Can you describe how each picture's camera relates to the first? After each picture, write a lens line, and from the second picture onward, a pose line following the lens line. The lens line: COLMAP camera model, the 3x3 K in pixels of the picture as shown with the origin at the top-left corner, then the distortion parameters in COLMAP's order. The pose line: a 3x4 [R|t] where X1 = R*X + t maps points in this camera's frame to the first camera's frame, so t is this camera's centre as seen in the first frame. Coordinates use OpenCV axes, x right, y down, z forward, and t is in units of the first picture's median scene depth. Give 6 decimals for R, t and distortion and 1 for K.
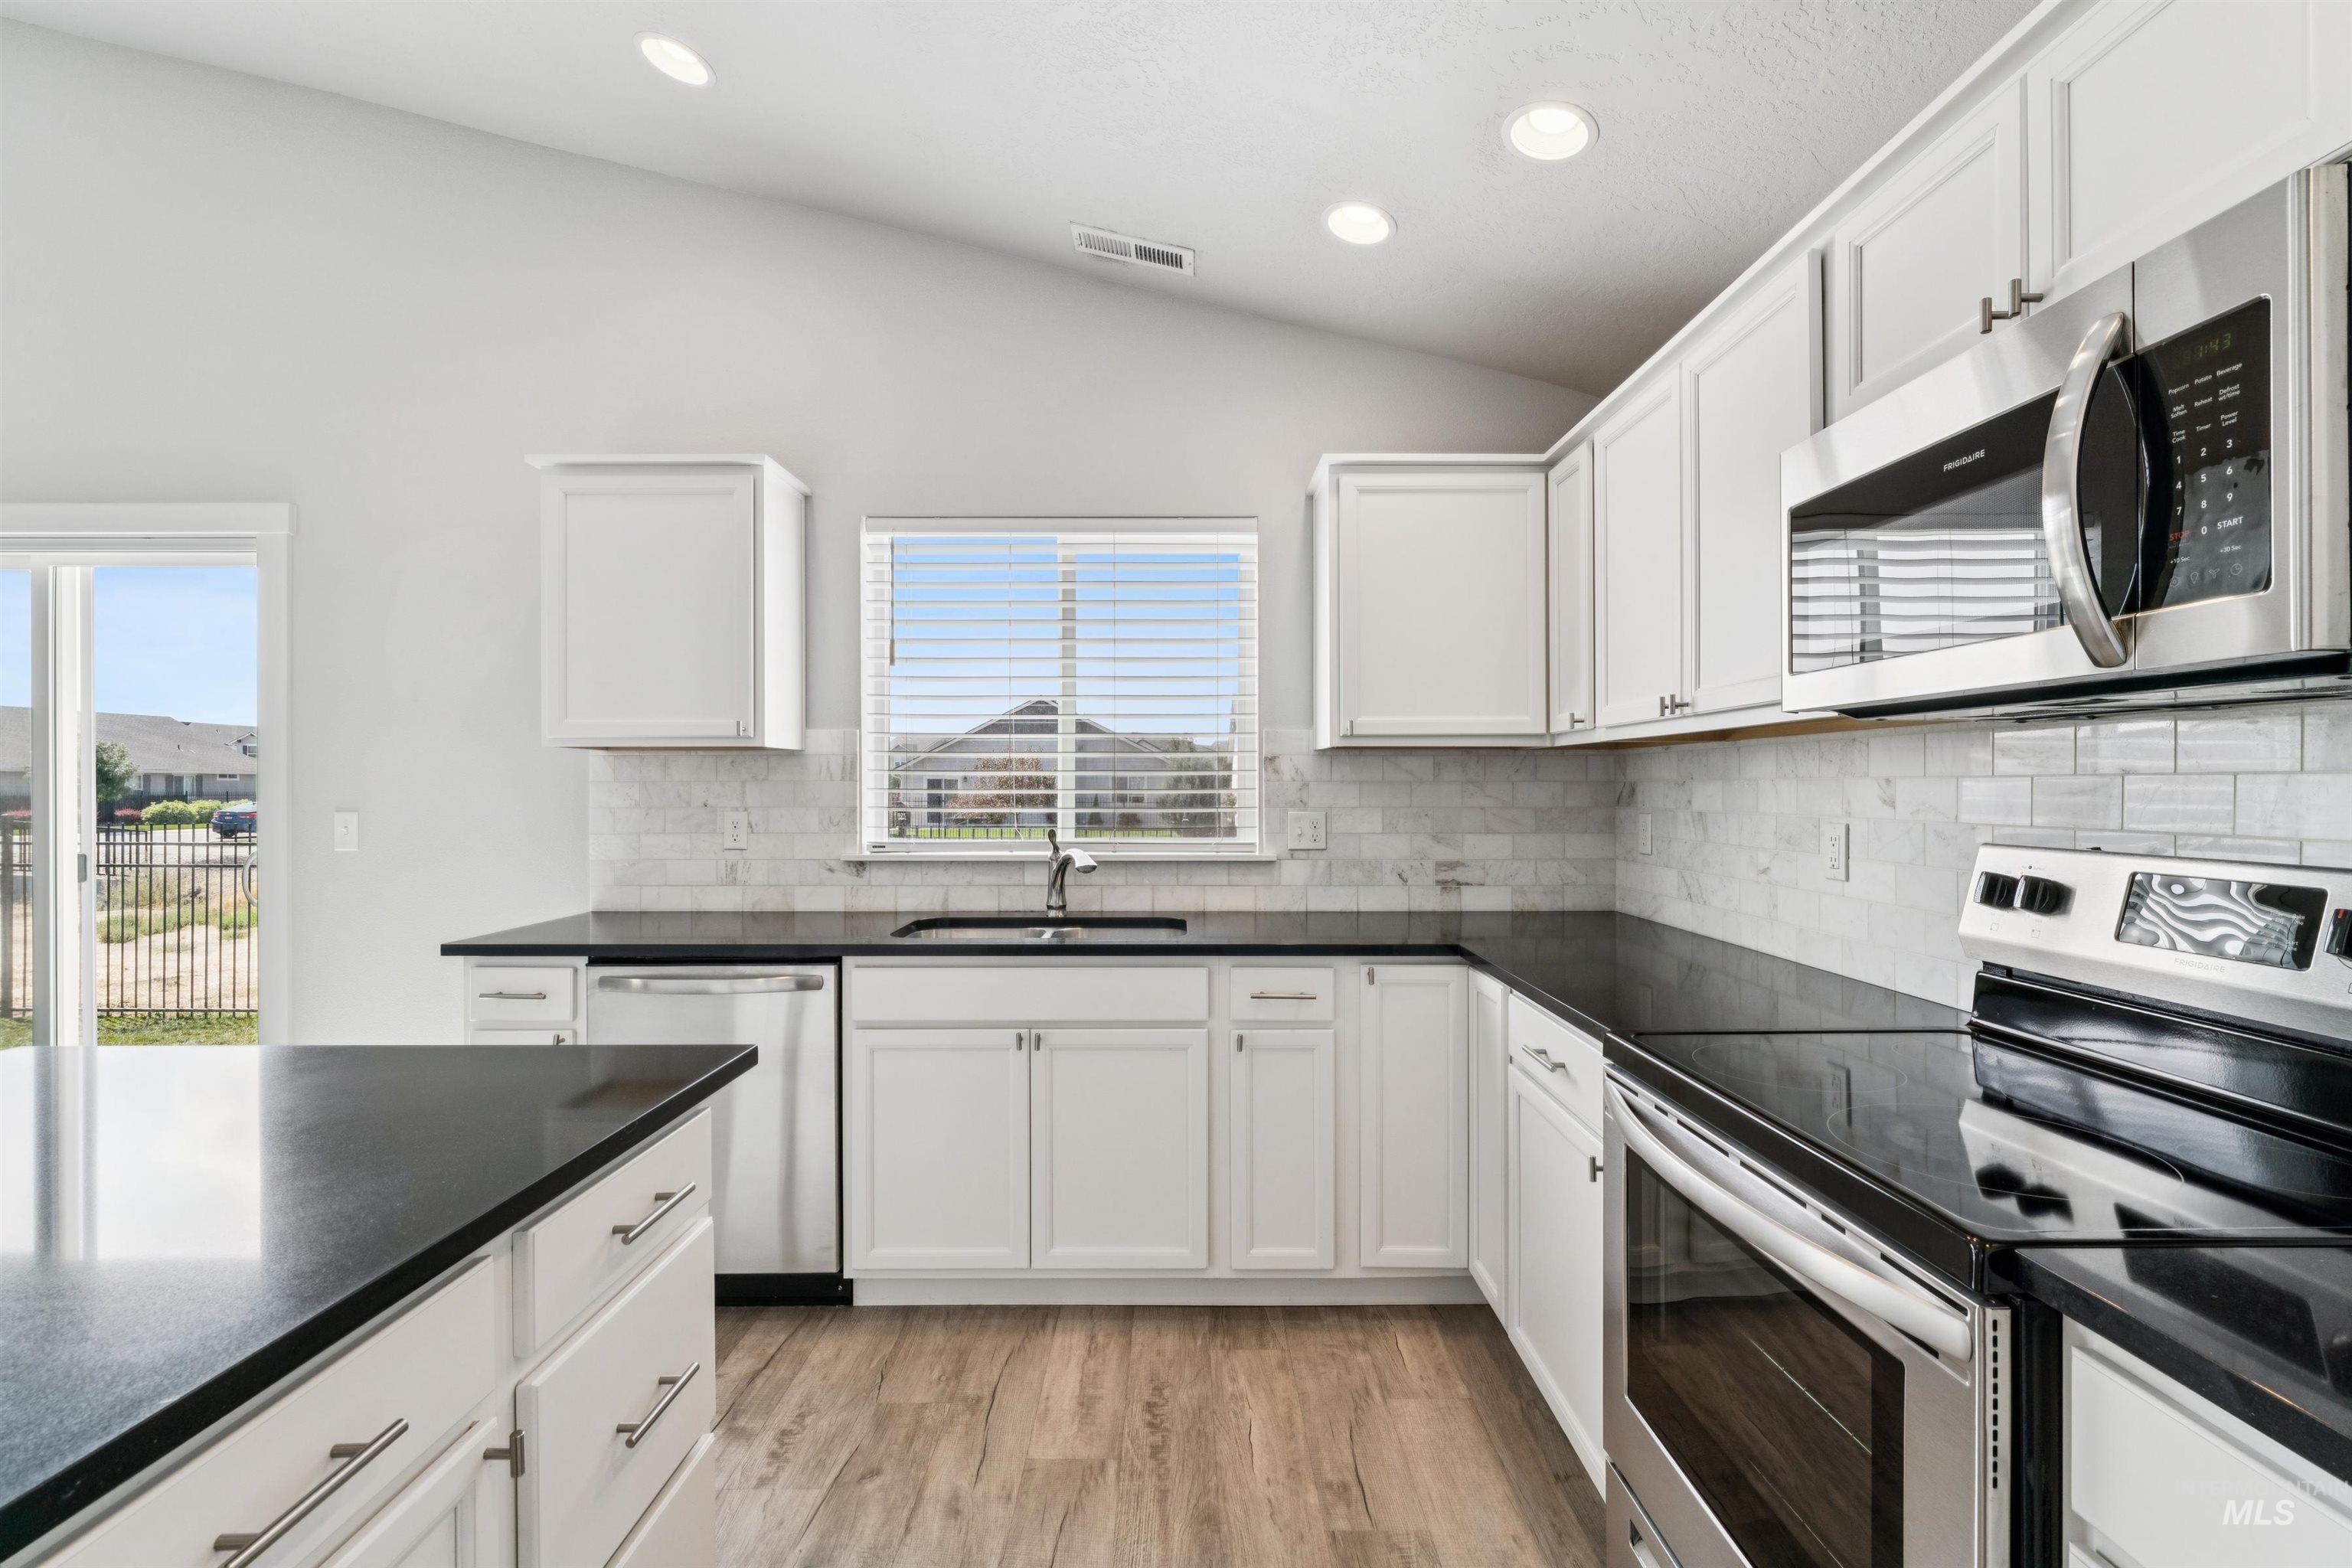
lens RADIAL K [[1042.8, 0, 1176.0], [0, 1042.8, 784.0], [0, 0, 1]] dist [-0.000488, 0.000324]
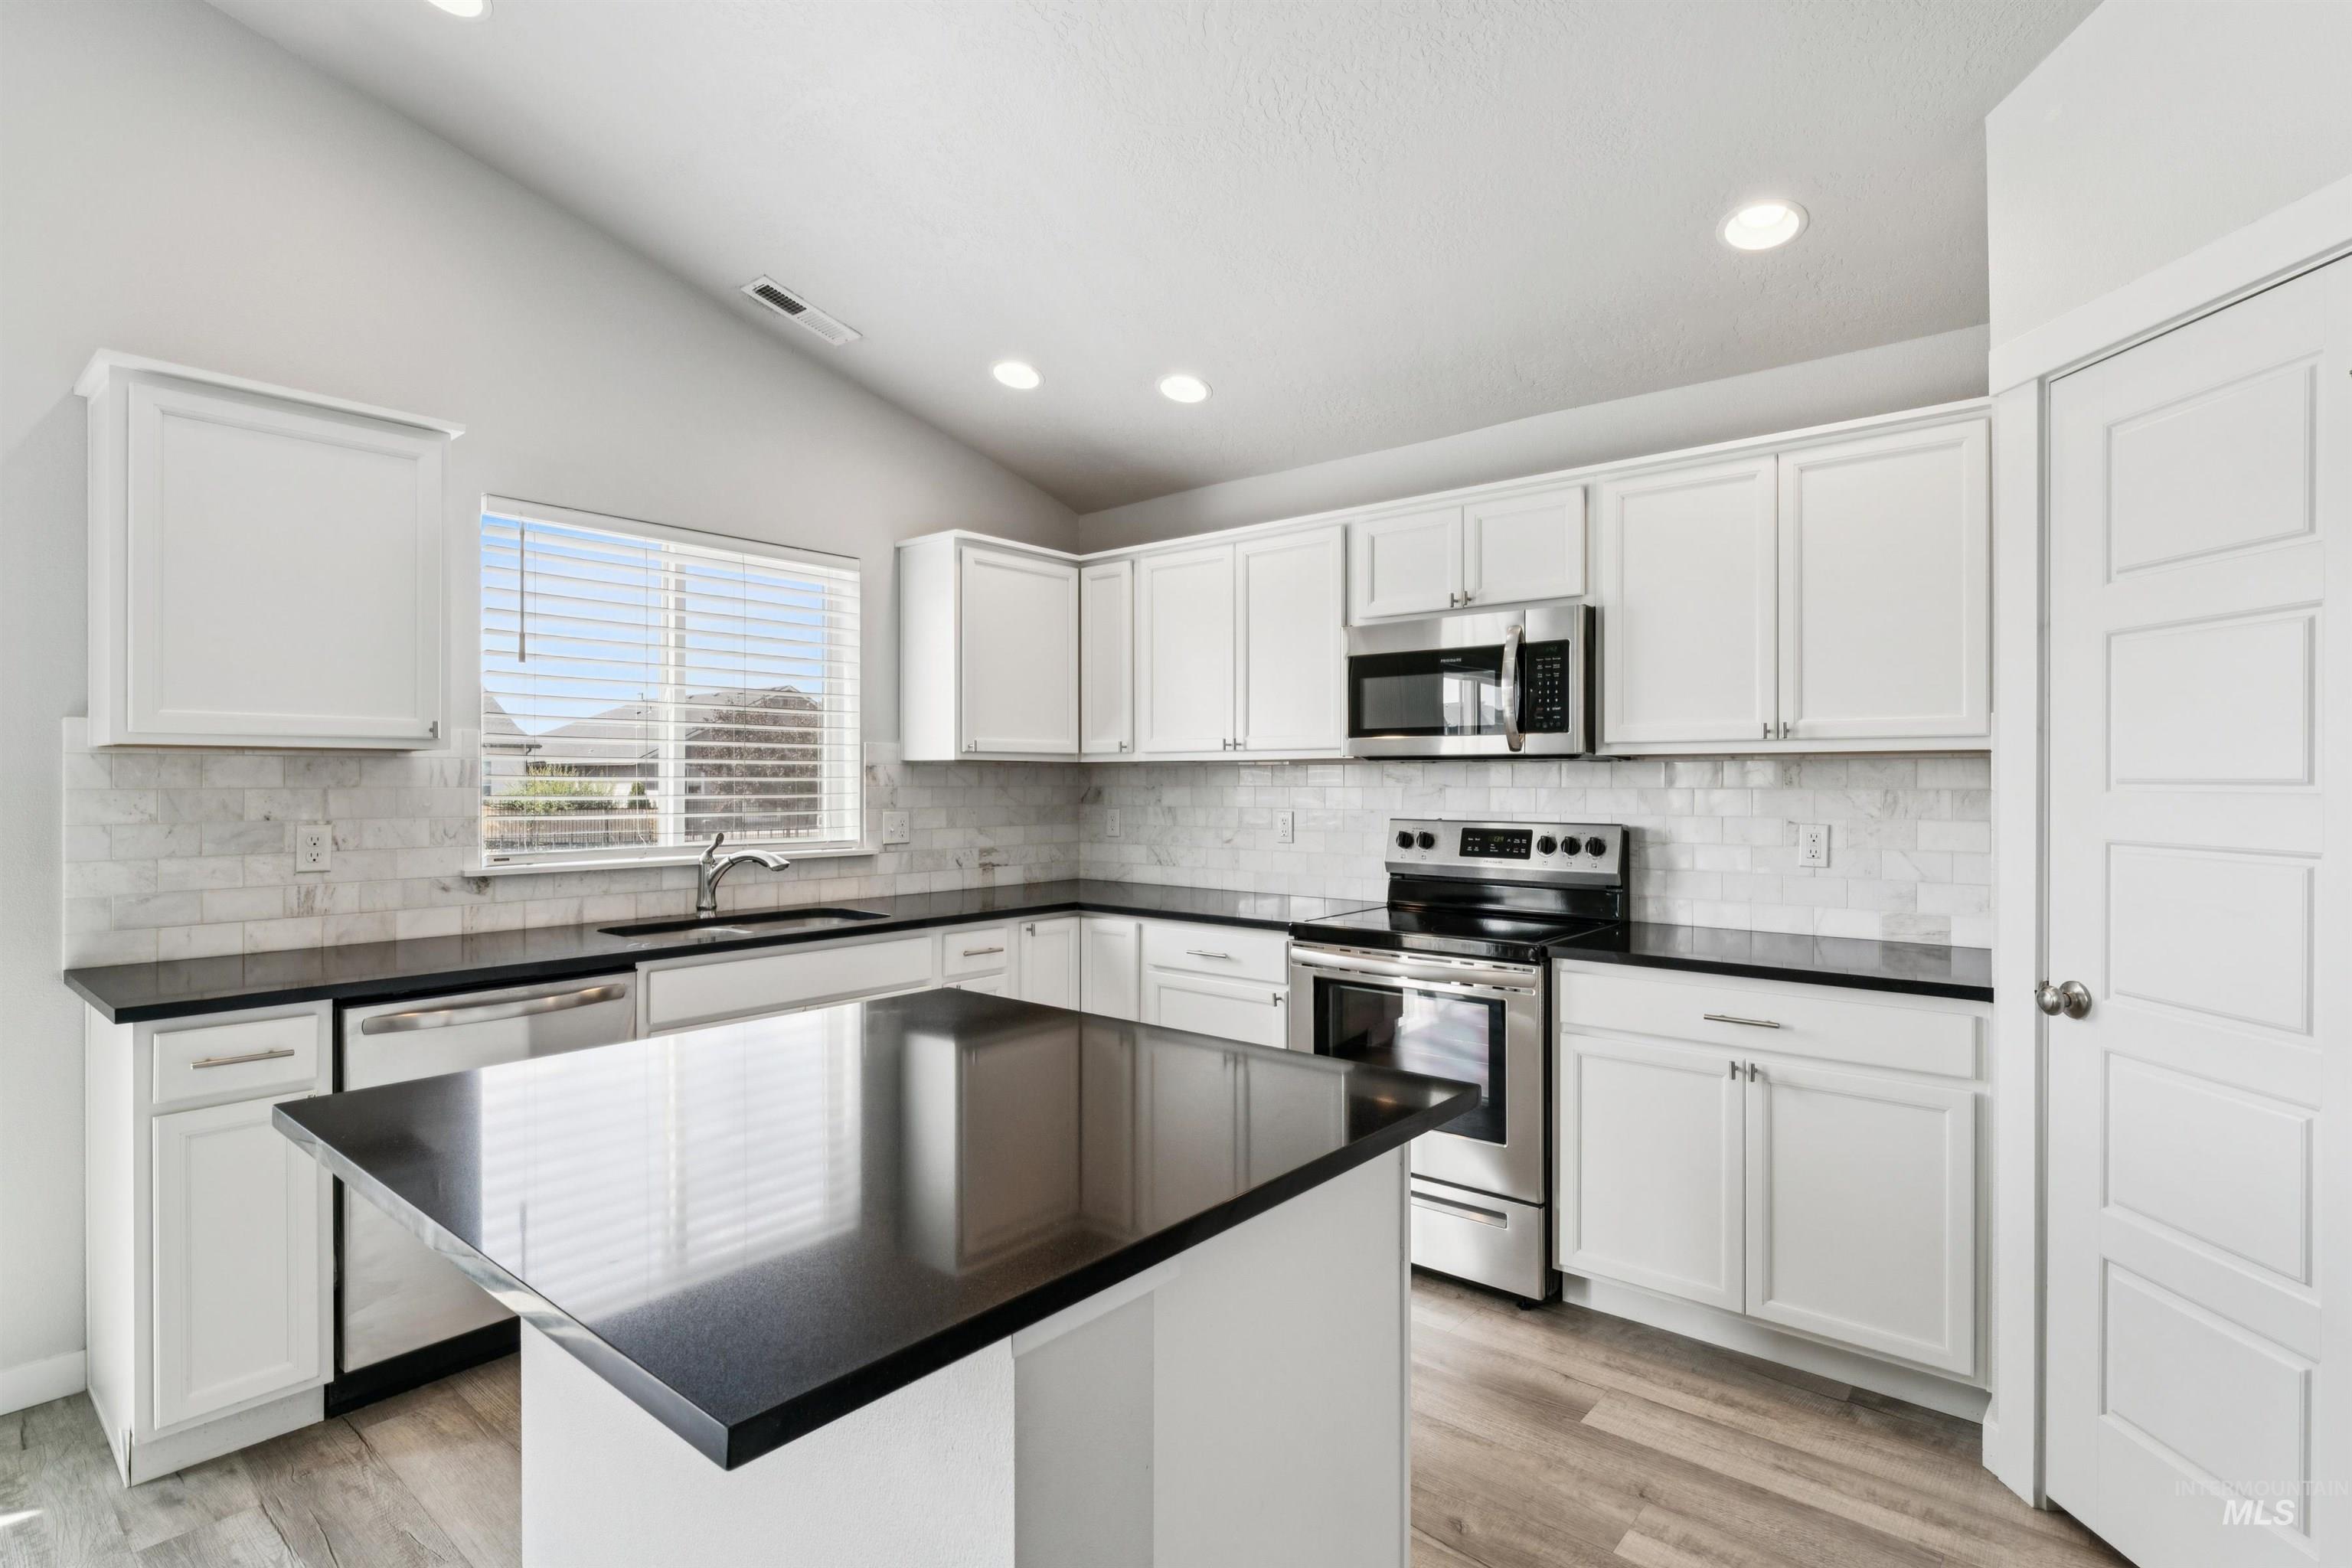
lens RADIAL K [[1155.5, 0, 1177.9], [0, 1155.5, 779.0], [0, 0, 1]] dist [-0.000897, -0.000602]
pose [[0.642356, 0.002710, 0.766402, -0.682628], [-0.002625, 0.999996, -0.001336, -0.010365], [-0.766402, -0.001153, 0.642360, -0.097834]]
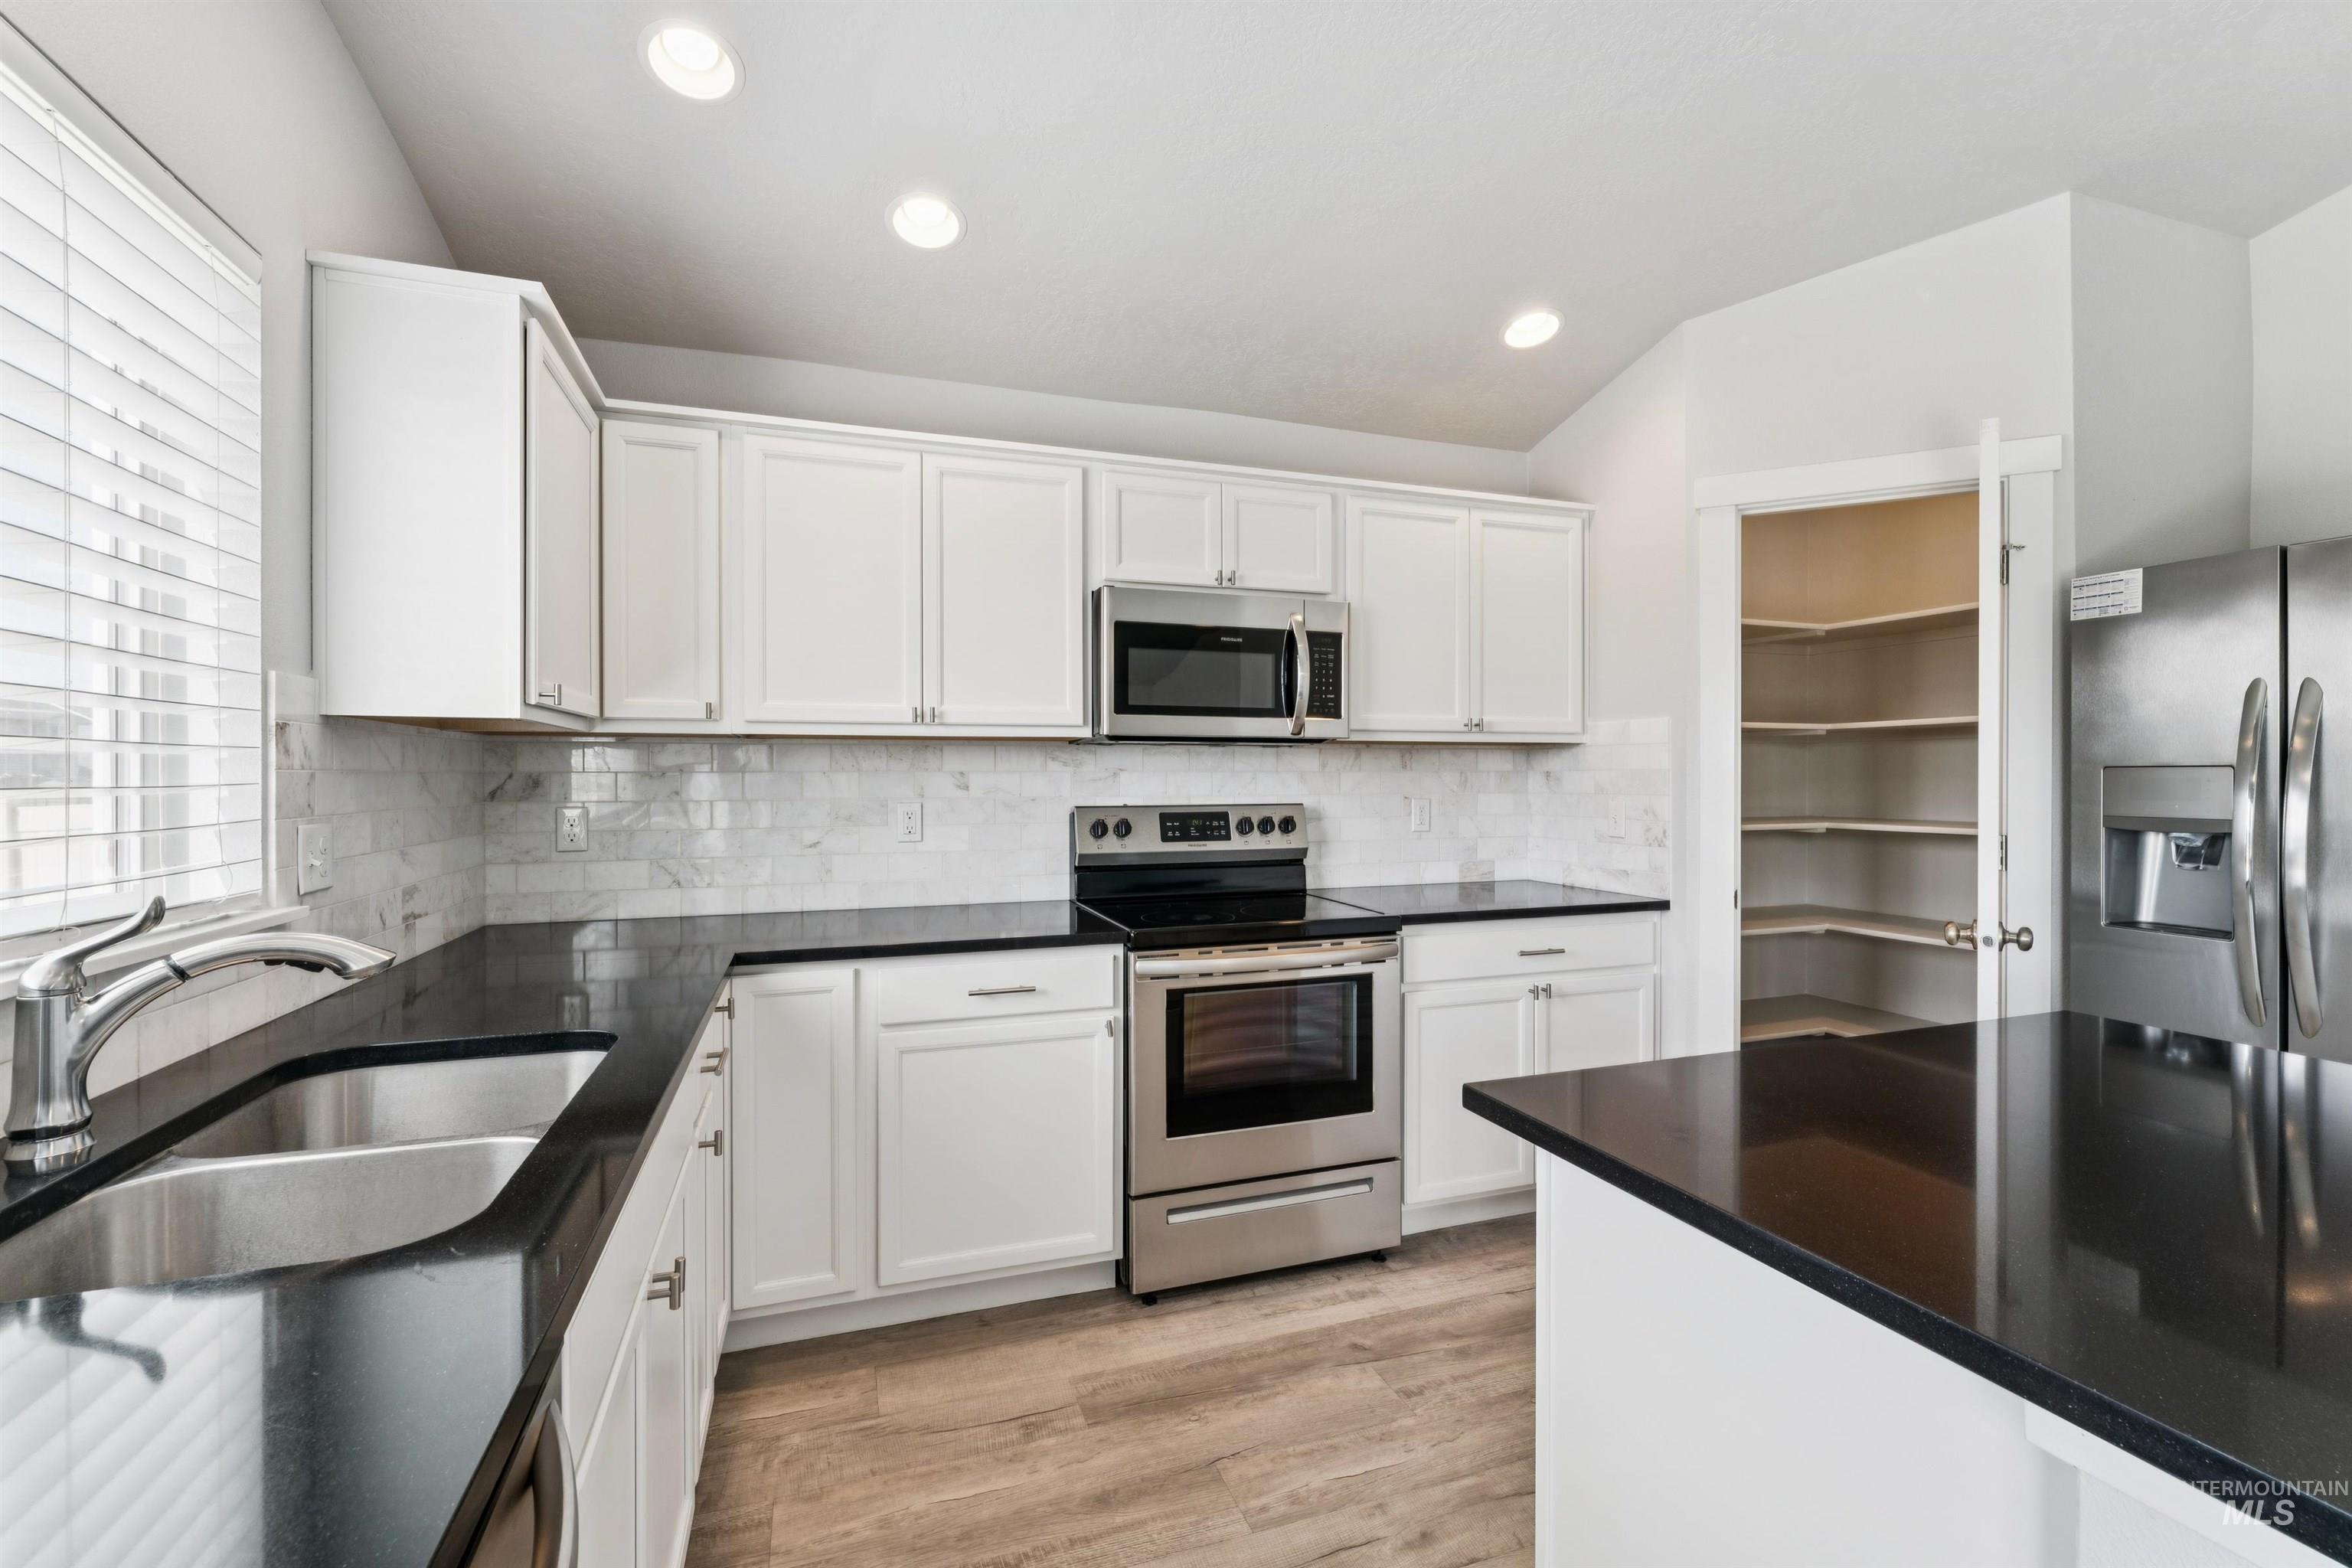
lens RADIAL K [[1015.3, 0, 1180.5], [0, 1015.3, 778.7], [0, 0, 1]] dist [-0.001923, -0.000754]
pose [[-0.336647, -0.001070, 0.941630, -0.545708], [0.000792, 0.999999, 0.001419, 0.001710], [-0.941631, 0.001223, -0.336645, 0.745580]]
